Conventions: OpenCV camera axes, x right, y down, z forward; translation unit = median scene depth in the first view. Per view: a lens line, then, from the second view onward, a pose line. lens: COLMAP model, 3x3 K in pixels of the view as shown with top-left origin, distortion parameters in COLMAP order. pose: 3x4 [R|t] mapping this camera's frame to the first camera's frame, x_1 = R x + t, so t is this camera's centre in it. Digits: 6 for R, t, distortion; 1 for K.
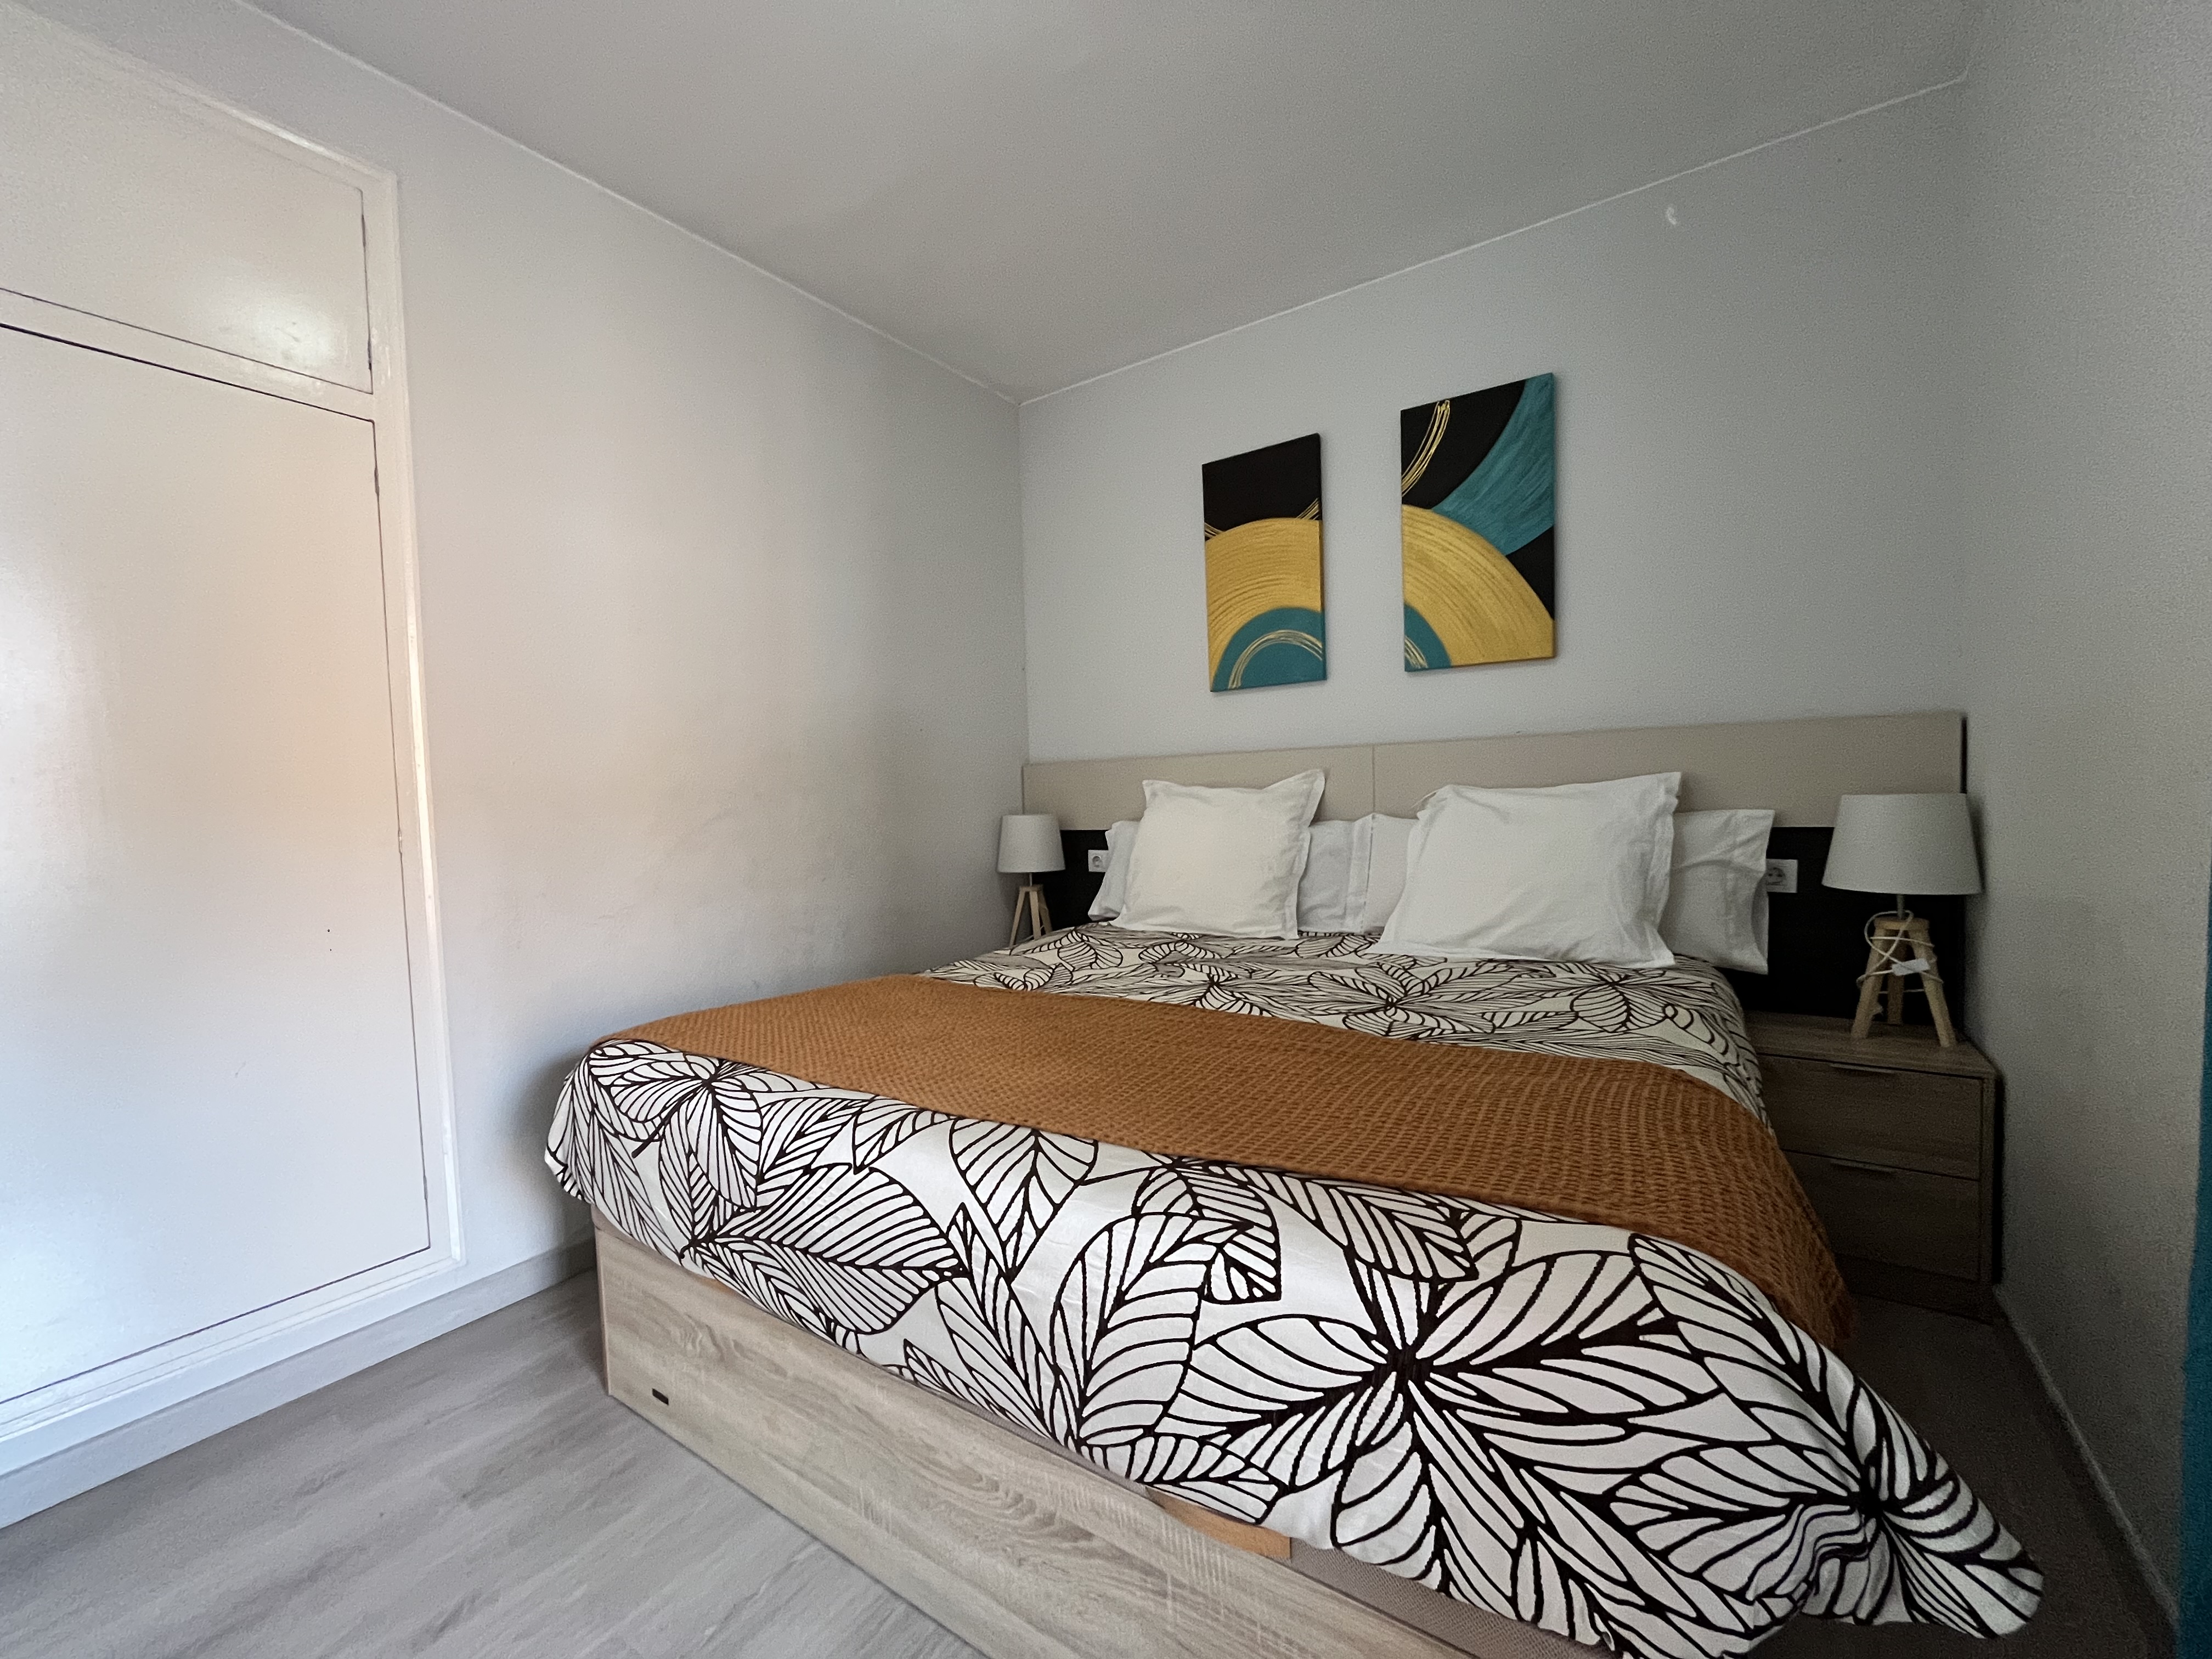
lens RADIAL K [[891.3, 0, 1108.4], [0, 891.3, 833.2], [0, 0, 1]] dist [-0.001882, -0.000117]
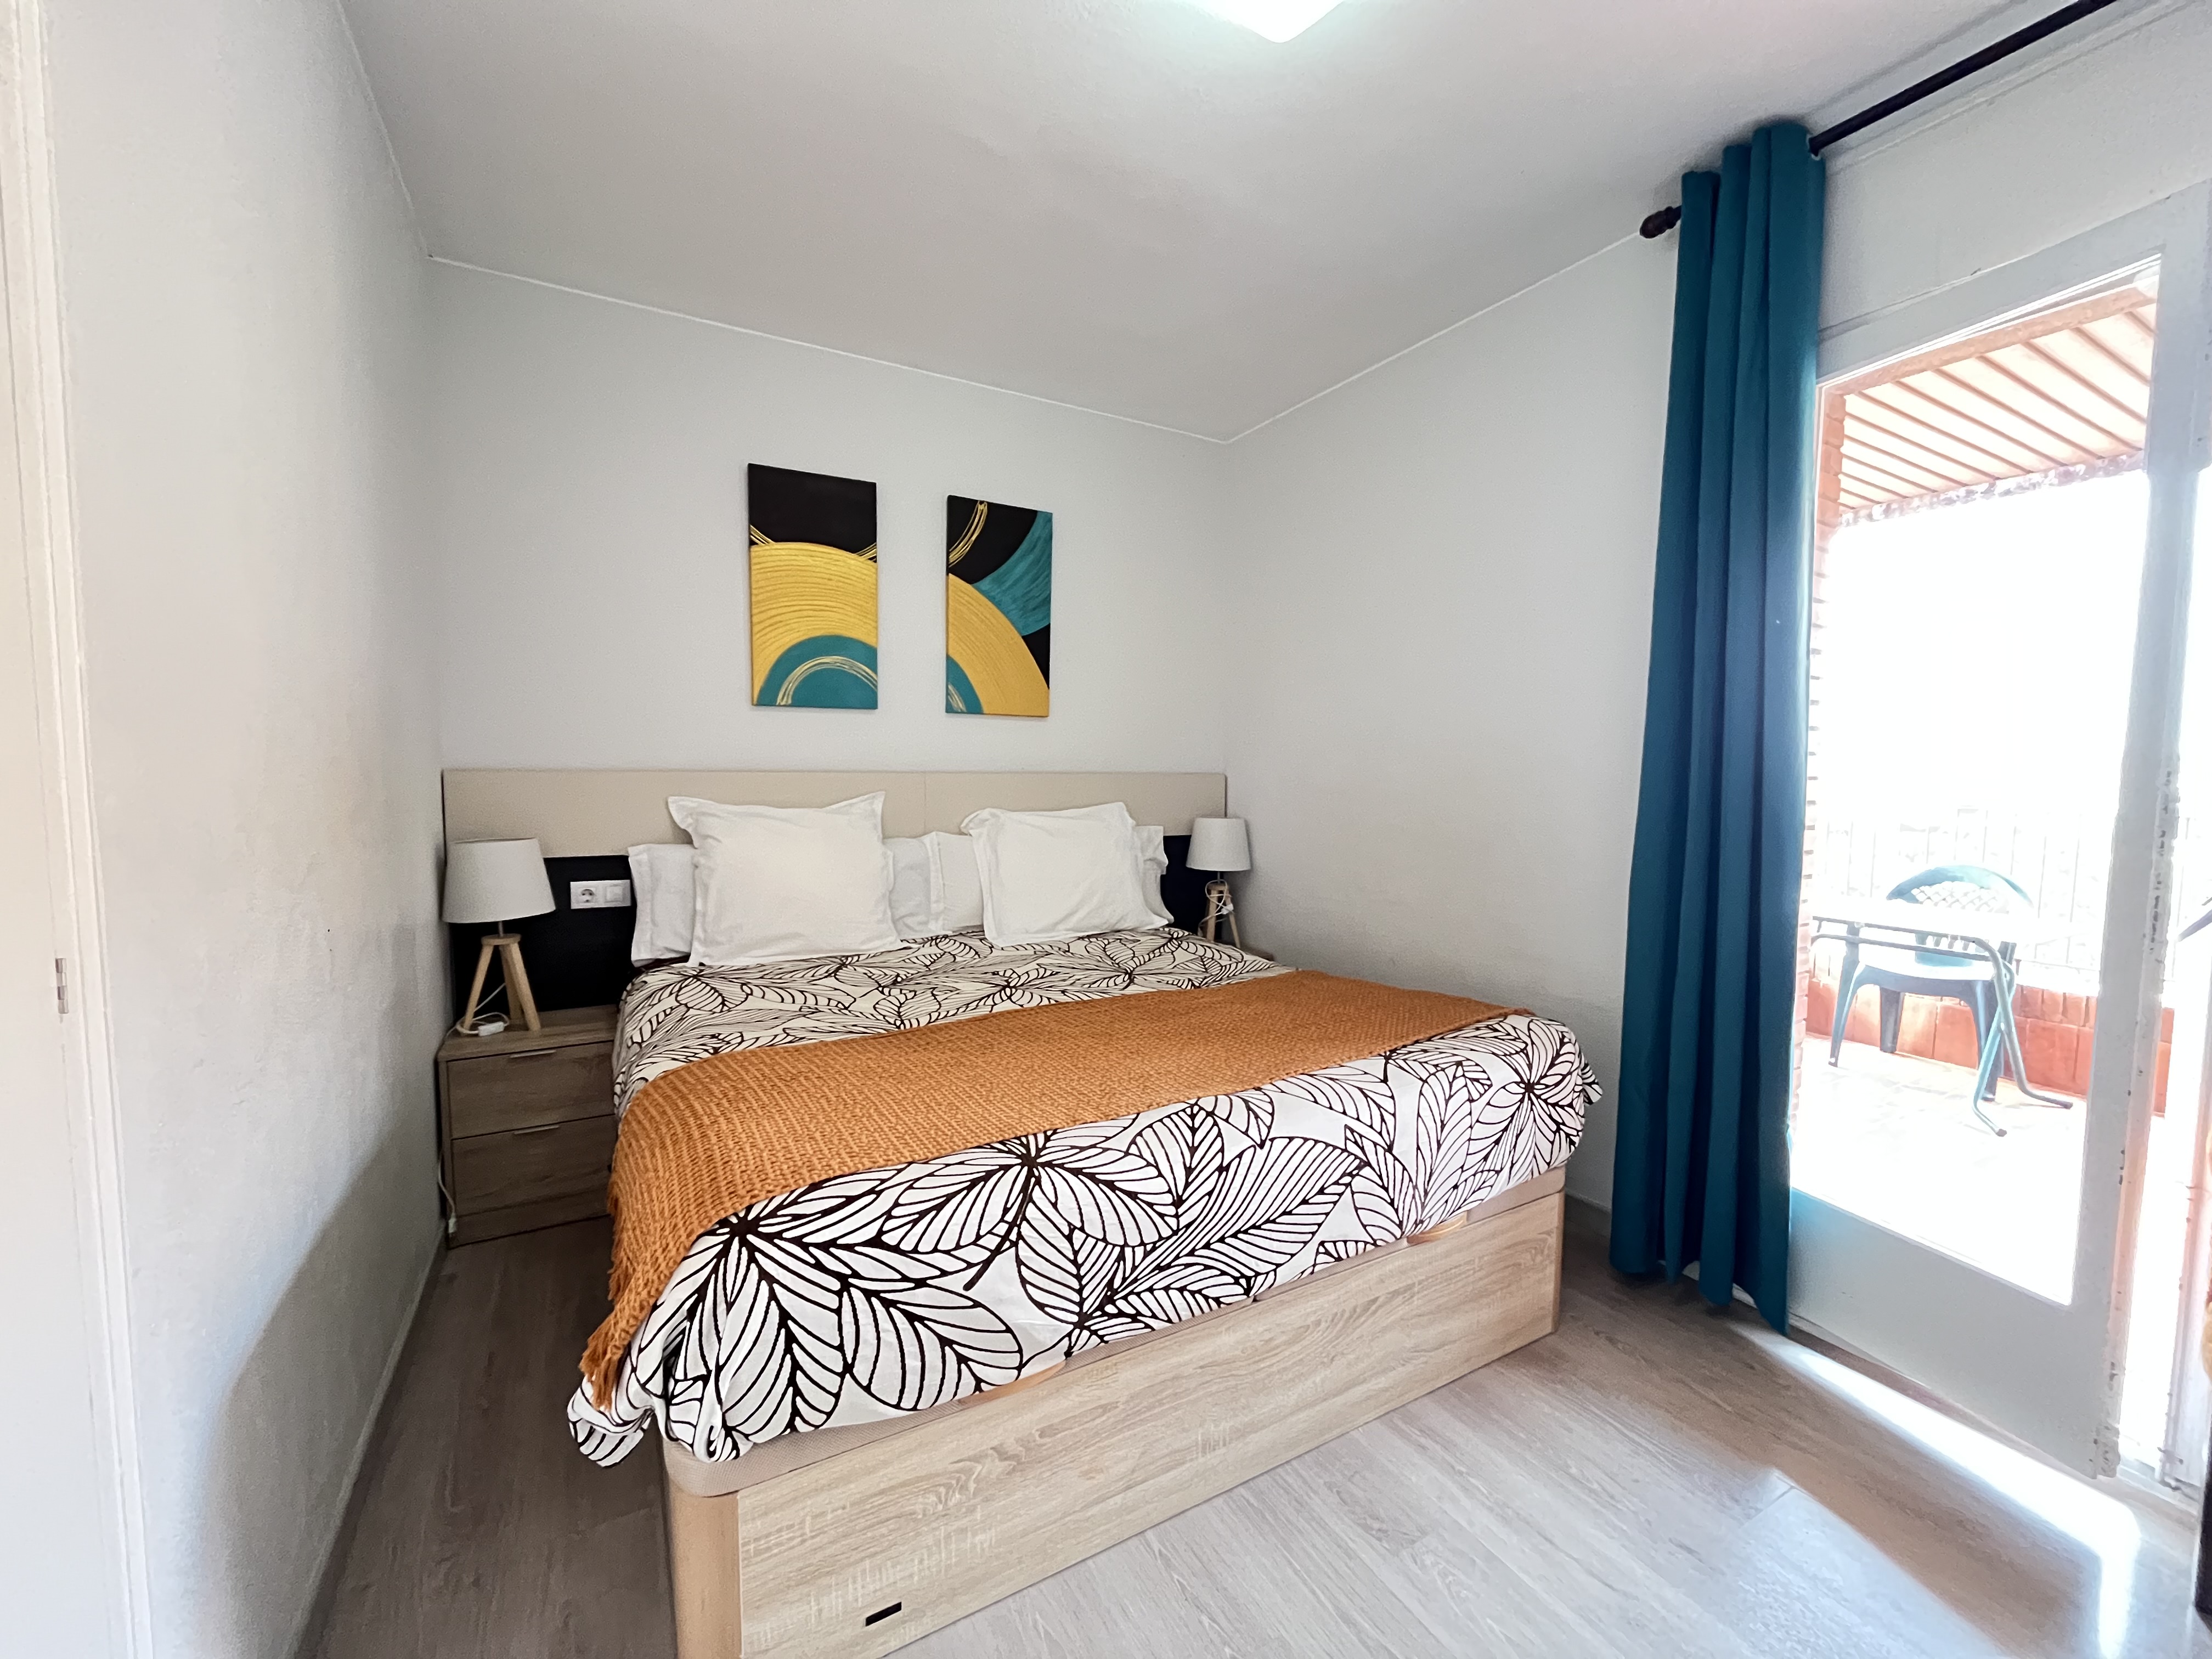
lens RADIAL K [[891.3, 0, 1110.0], [0, 891.3, 829.3], [0, 0, 1]] dist [-0.001882, -0.000117]
pose [[0.444839, -0.024302, 0.895281, -1.273207], [0.019551, 0.999657, 0.017420, -0.080312], [-0.895397, 0.009755, 0.445162, 0.537224]]
